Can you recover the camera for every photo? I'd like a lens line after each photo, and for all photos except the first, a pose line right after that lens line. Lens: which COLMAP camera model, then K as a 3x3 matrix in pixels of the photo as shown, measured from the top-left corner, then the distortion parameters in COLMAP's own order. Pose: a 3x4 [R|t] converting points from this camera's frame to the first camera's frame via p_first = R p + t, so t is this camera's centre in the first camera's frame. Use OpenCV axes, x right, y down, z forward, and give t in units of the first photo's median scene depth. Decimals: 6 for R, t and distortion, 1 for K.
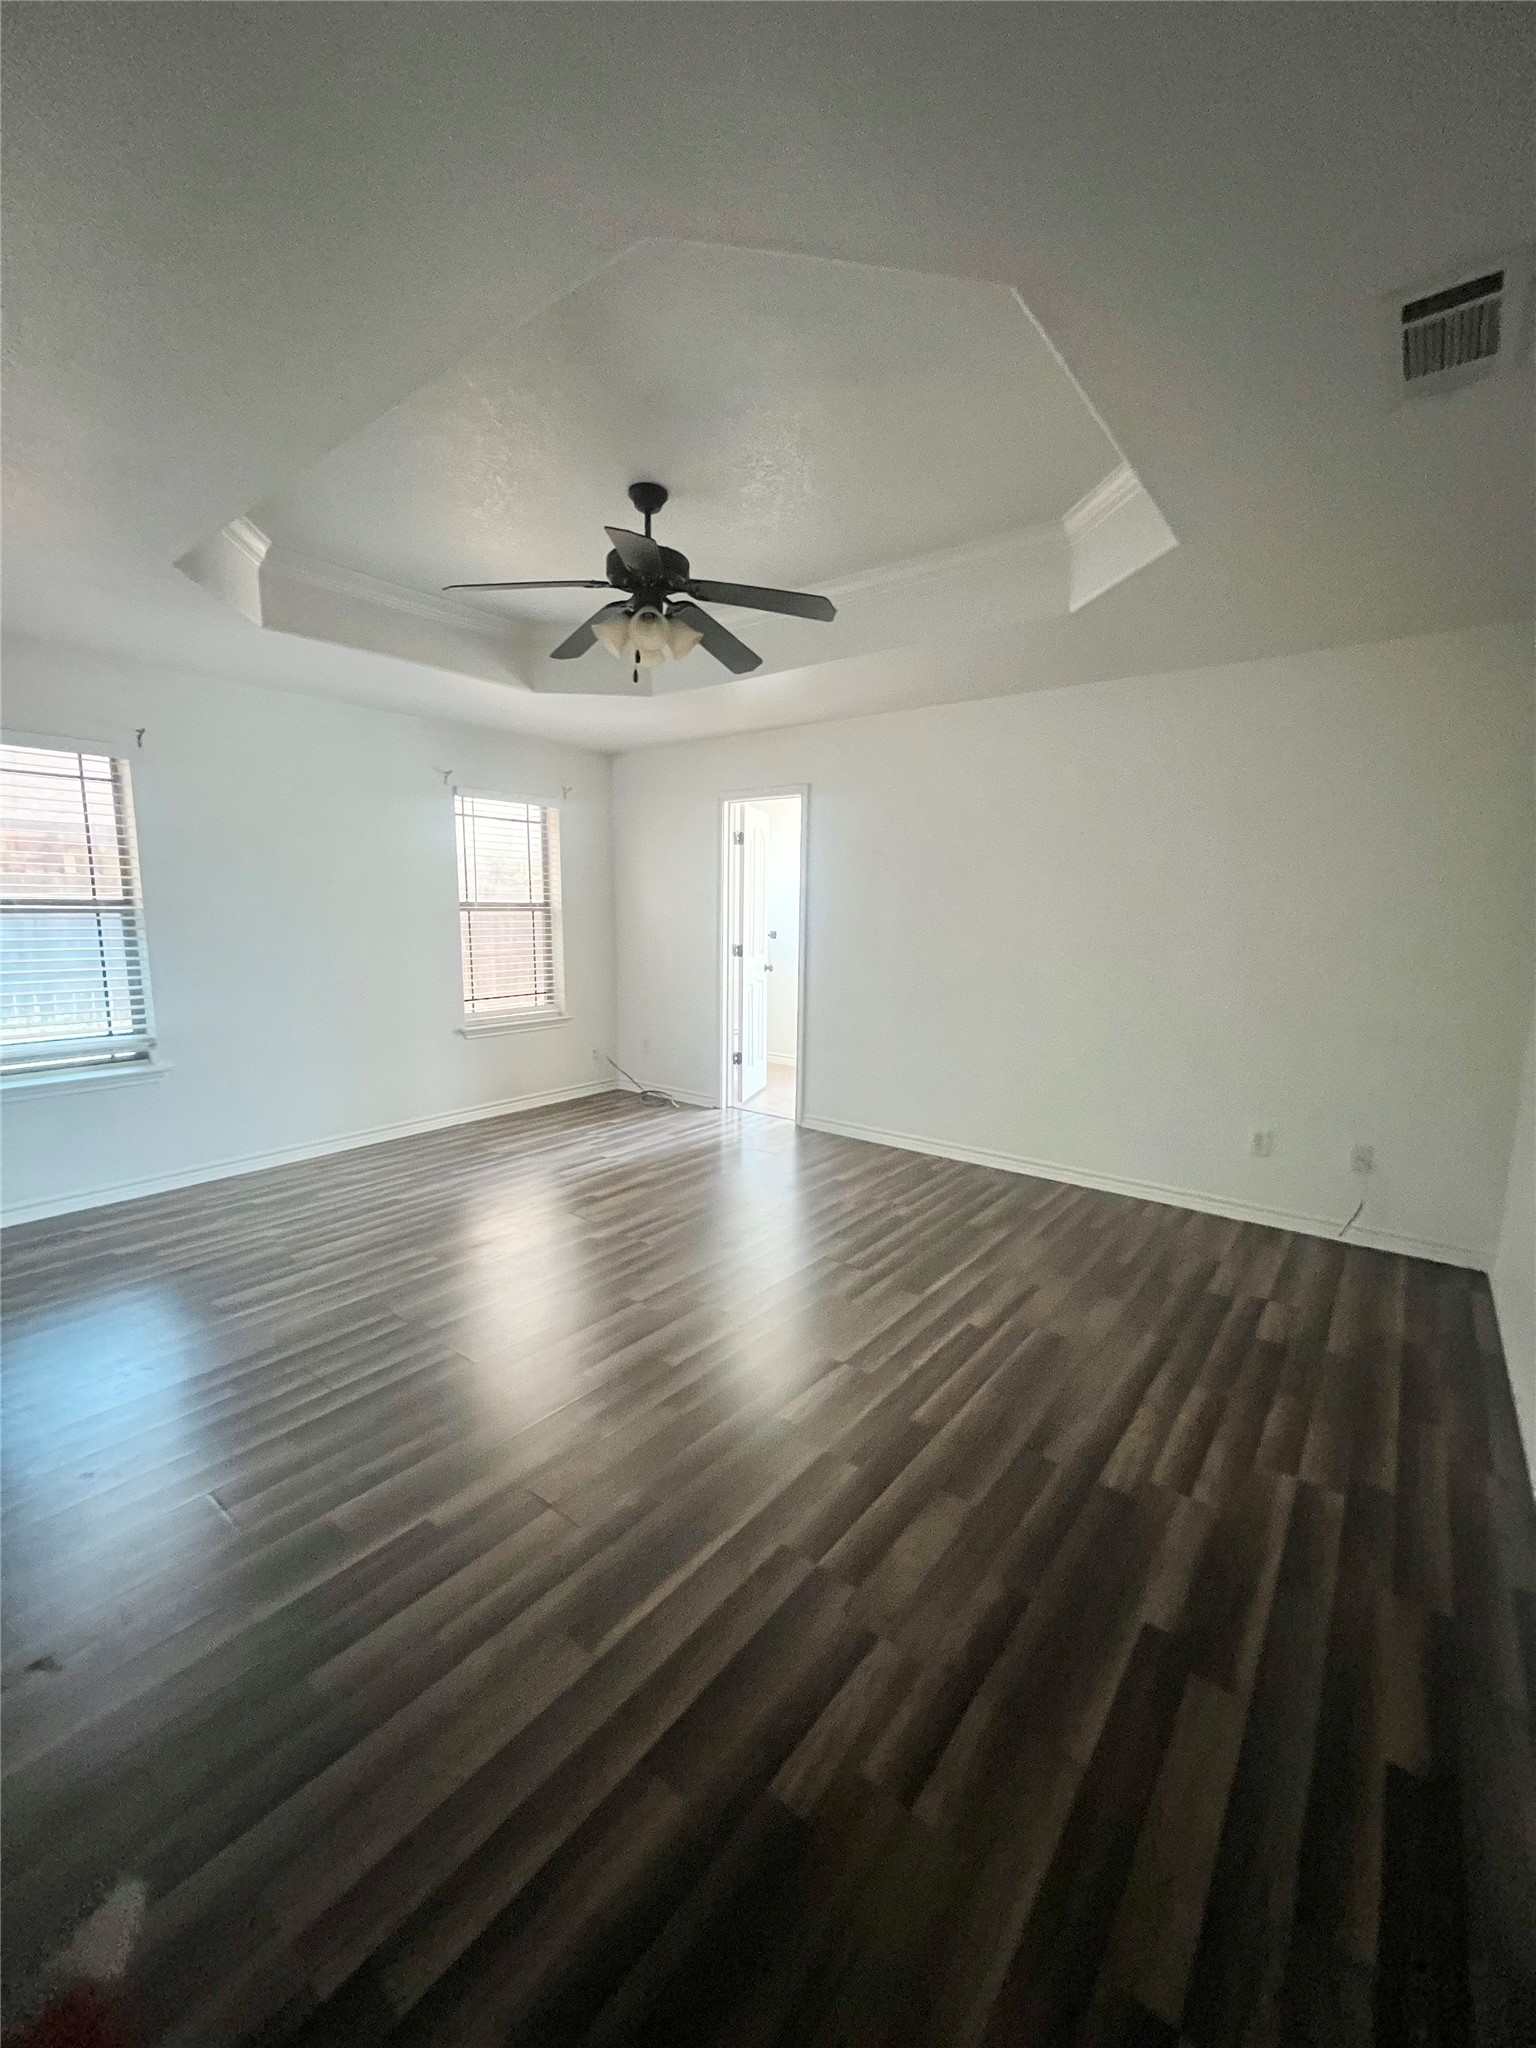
lens RADIAL K [[821.8, 0, 770.0], [0, 821.8, 1022.3], [0, 0, 1]] dist [-0.002349, -0.000095]
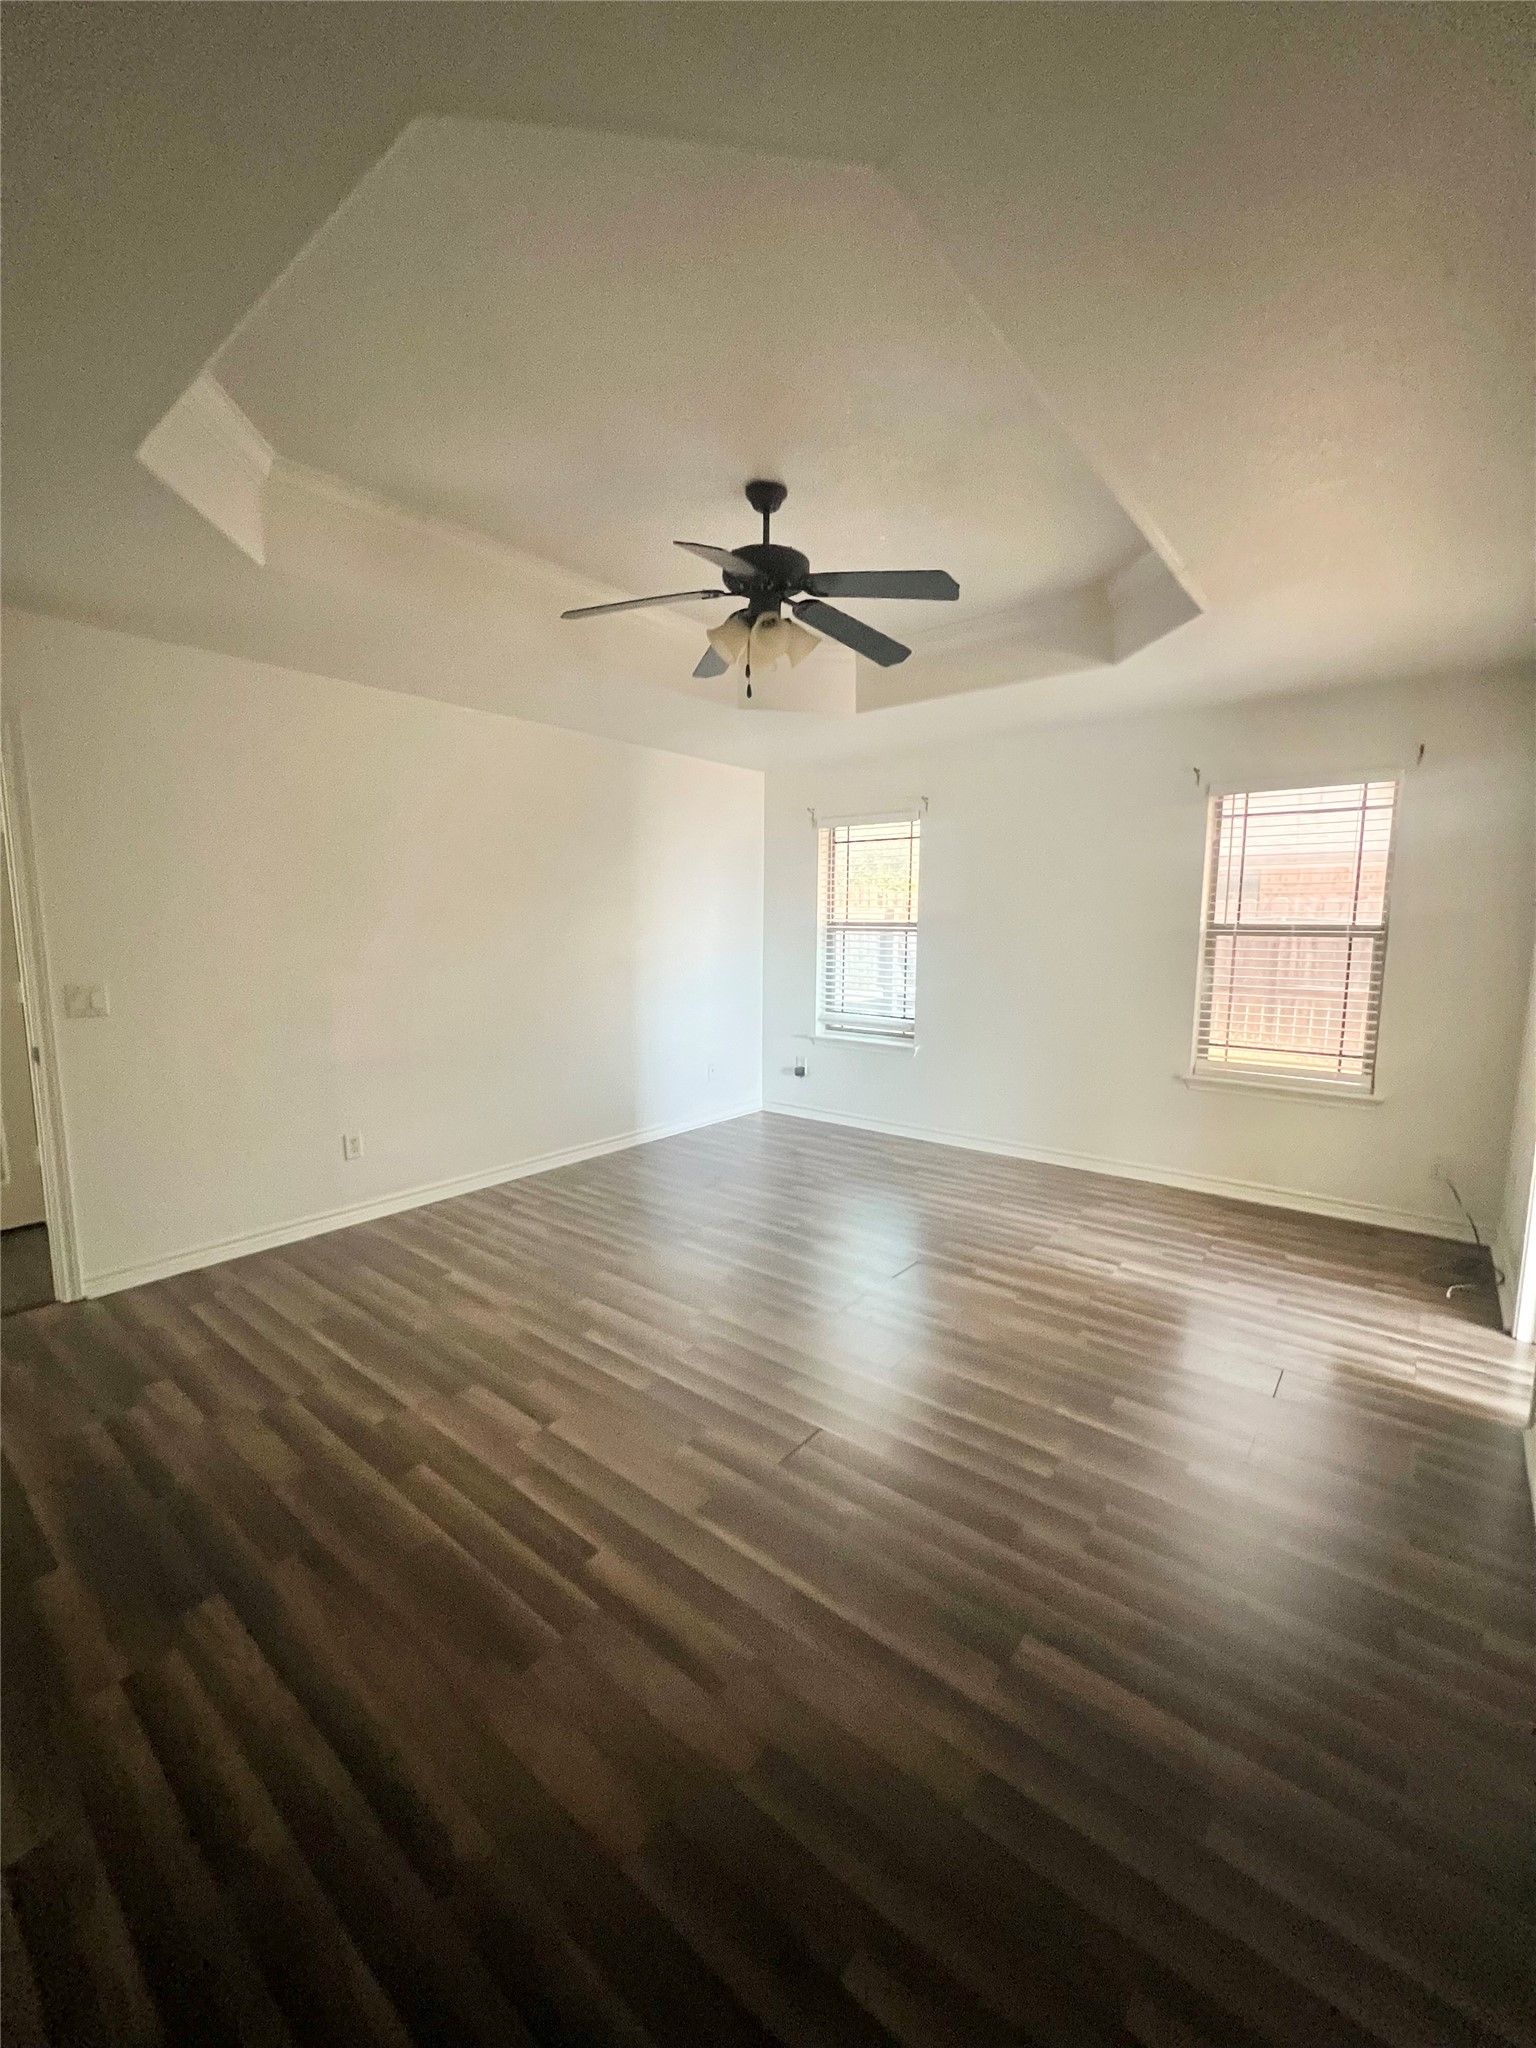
lens RADIAL K [[821.8, 0, 770.0], [0, 821.8, 1022.3], [0, 0, 1]] dist [-0.002349, -0.000095]
pose [[-0.013708, 0.114287, -0.993353, 0.523383], [-0.146577, 0.982485, 0.115060, -0.091631], [0.989104, 0.147180, 0.003284, 0.659919]]
